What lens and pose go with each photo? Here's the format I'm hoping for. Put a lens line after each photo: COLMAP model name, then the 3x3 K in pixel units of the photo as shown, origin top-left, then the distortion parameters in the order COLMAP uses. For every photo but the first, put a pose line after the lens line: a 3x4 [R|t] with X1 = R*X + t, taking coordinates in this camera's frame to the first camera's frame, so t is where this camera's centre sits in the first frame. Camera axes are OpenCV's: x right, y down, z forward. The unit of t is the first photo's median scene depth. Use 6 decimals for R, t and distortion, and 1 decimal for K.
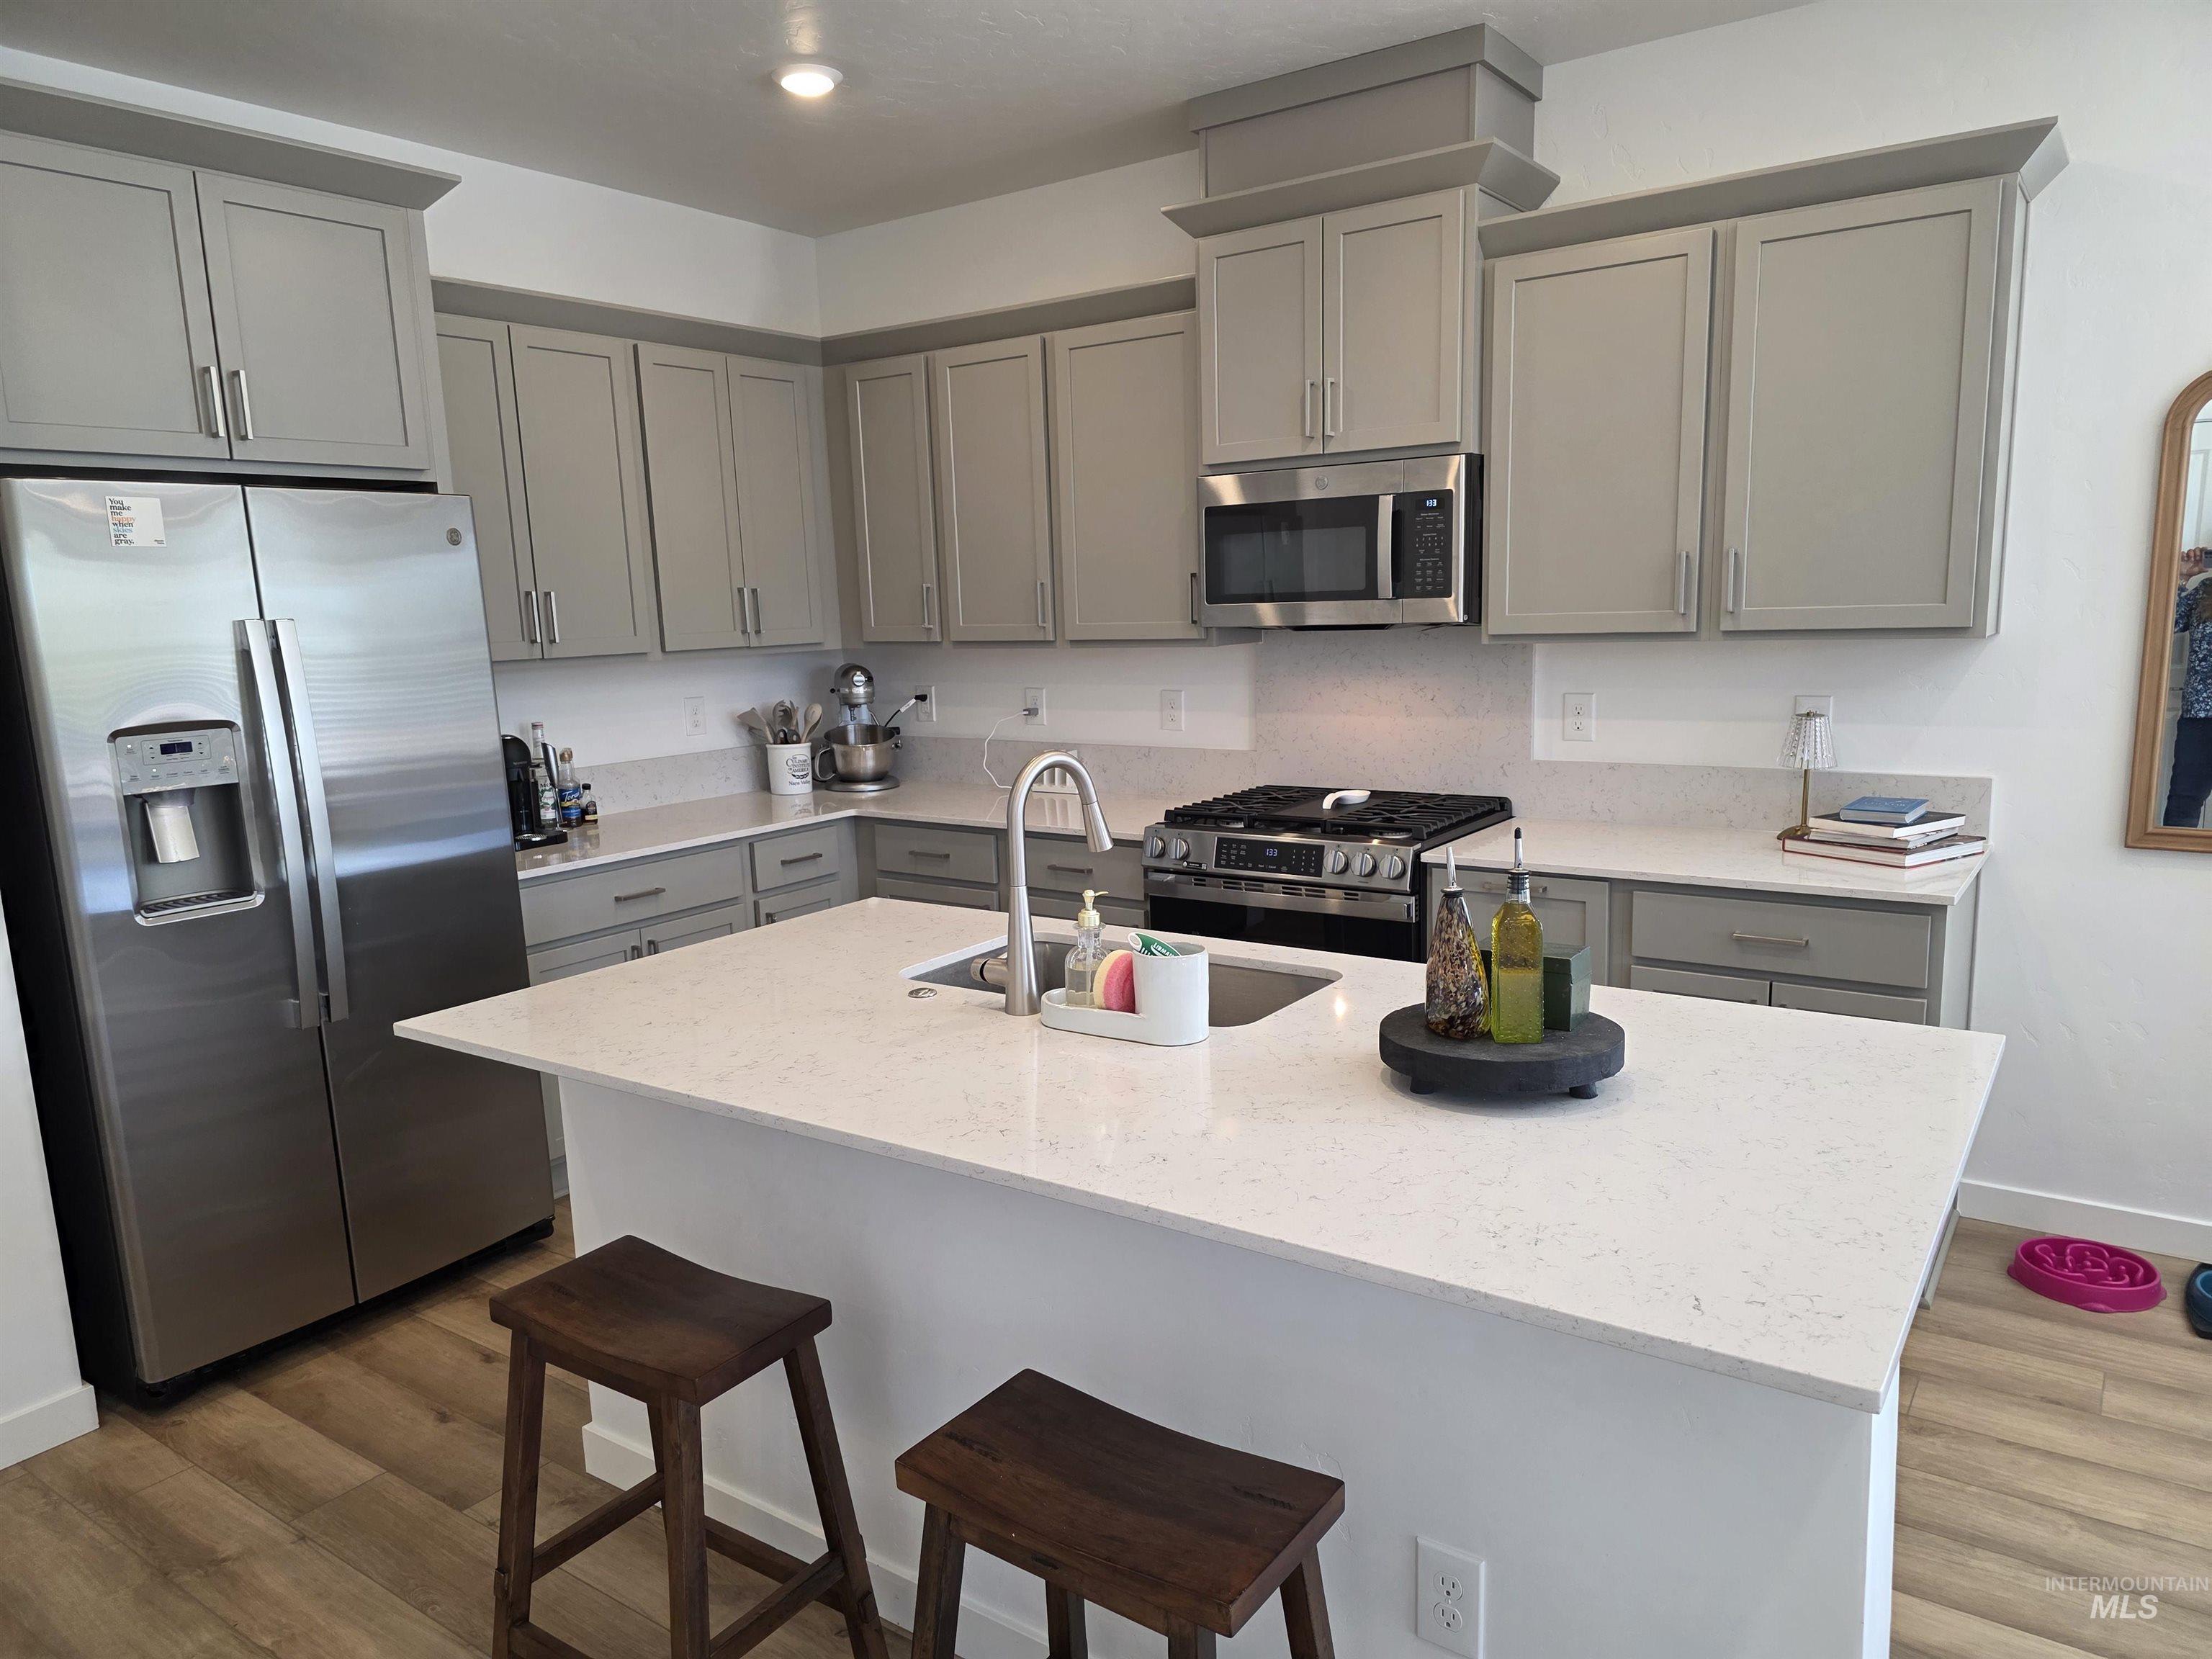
lens RADIAL K [[1477.2, 0, 1099.6], [0, 1477.2, 848.8], [0, 0, 1]] dist [0.071254, -0.064470]
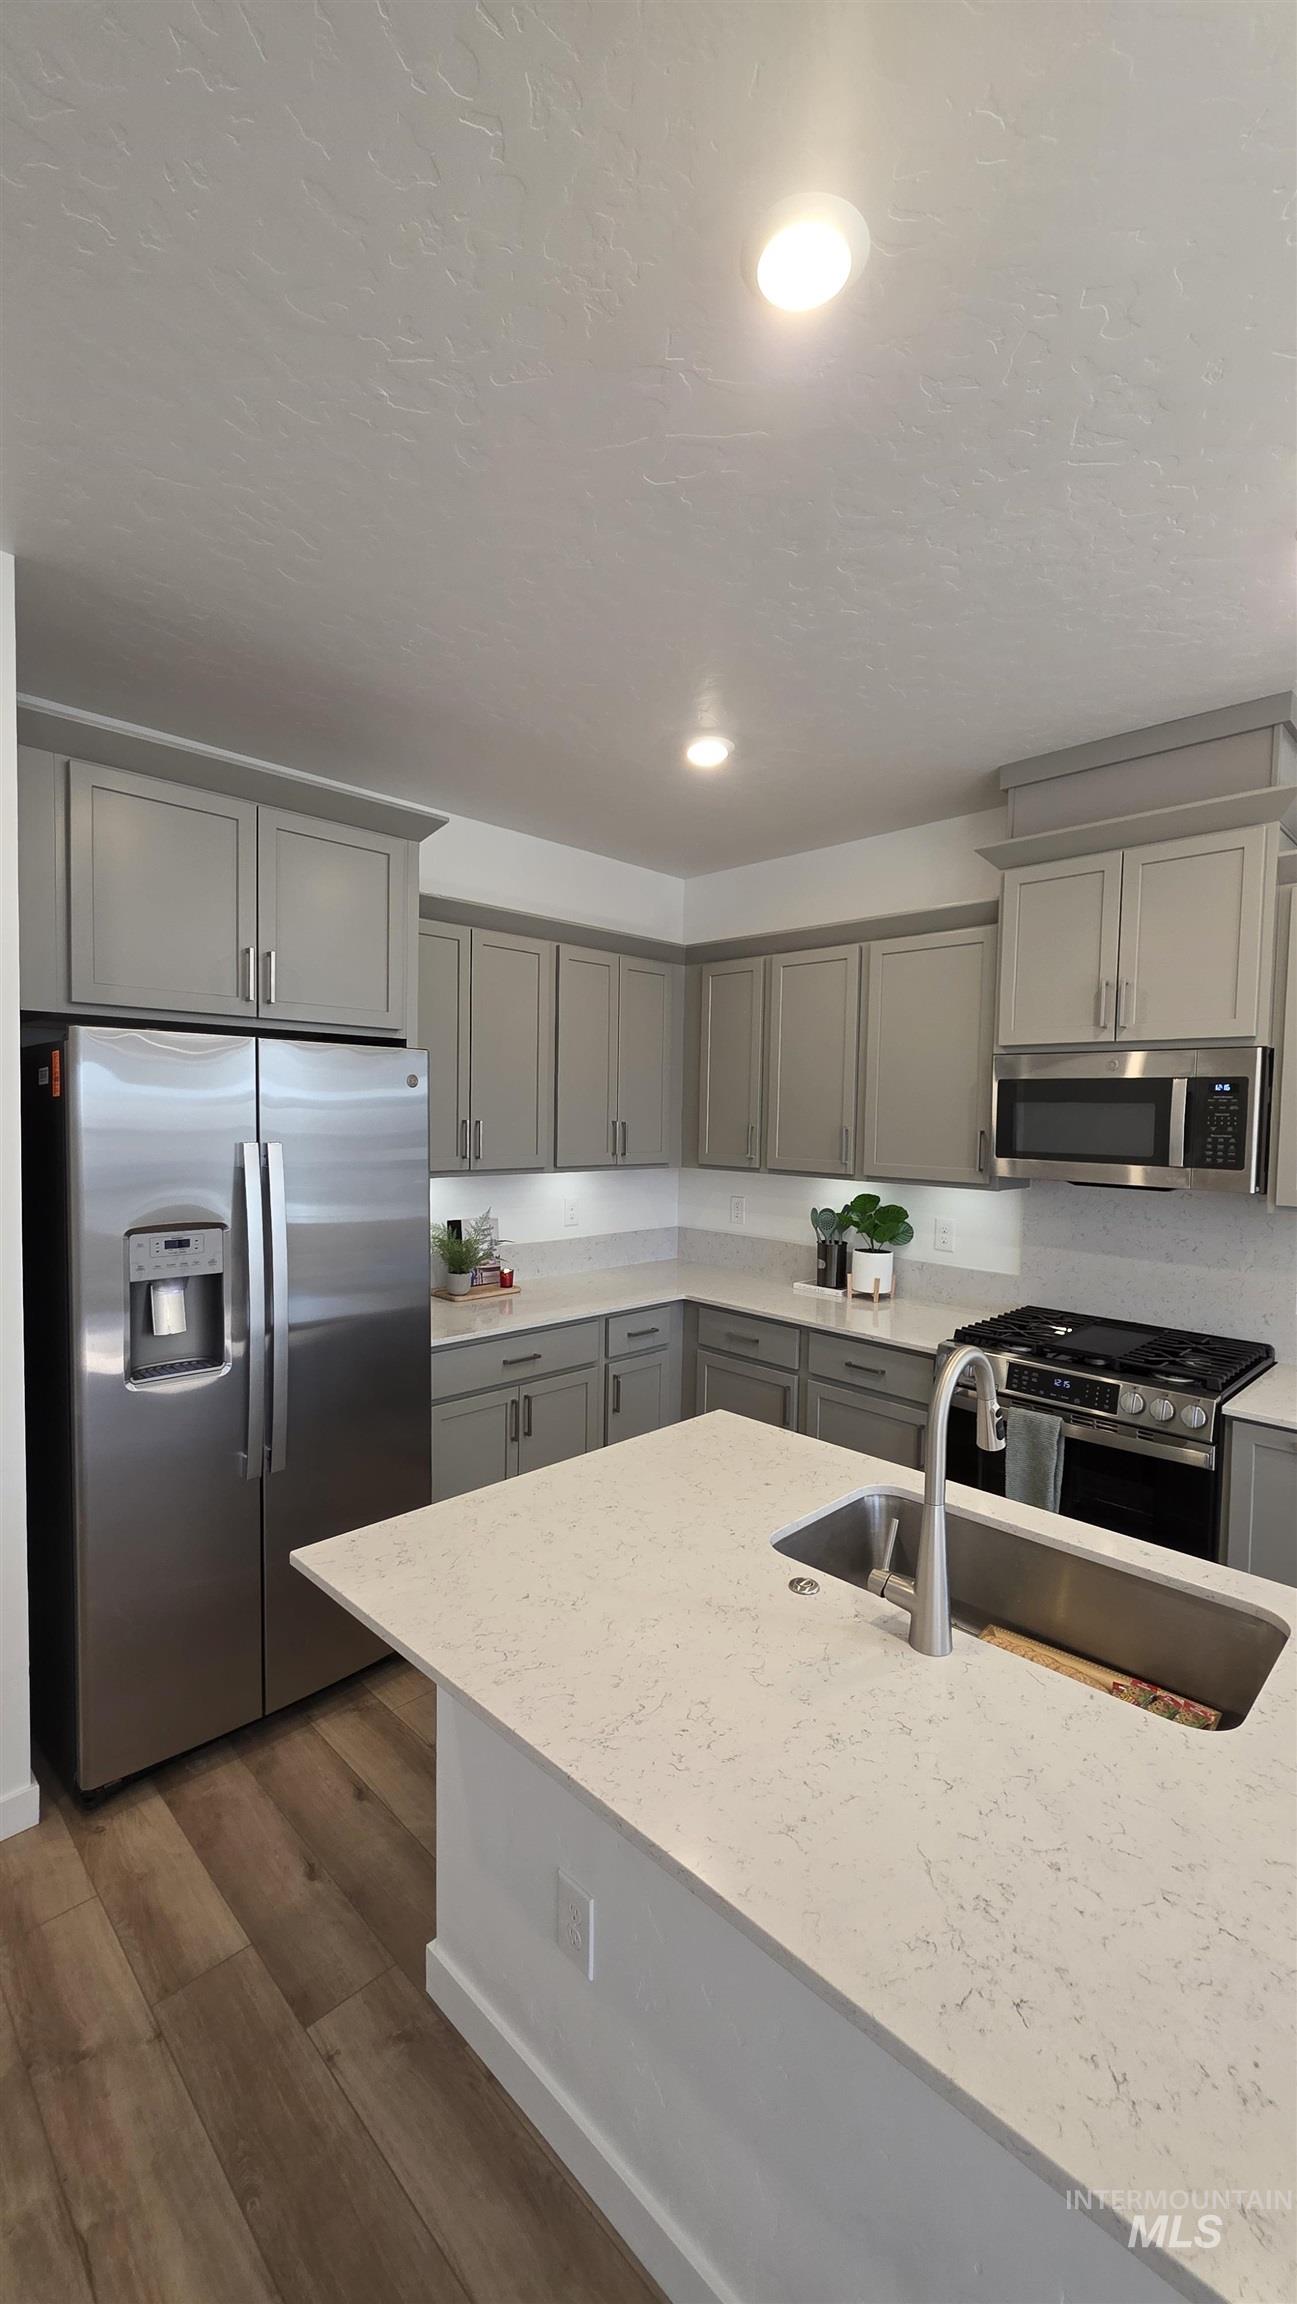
lens RADIAL K [[917.3, 0, 649.8], [0, 917.3, 1155.5], [0, 0, 1]] dist [0.003491, -0.000110]
pose [[0.984586, 0.058972, -0.164658, -0.093878], [-0.078892, 0.989972, -0.117180, -0.066228], [0.156096, 0.128364, 0.979365, 0.258329]]
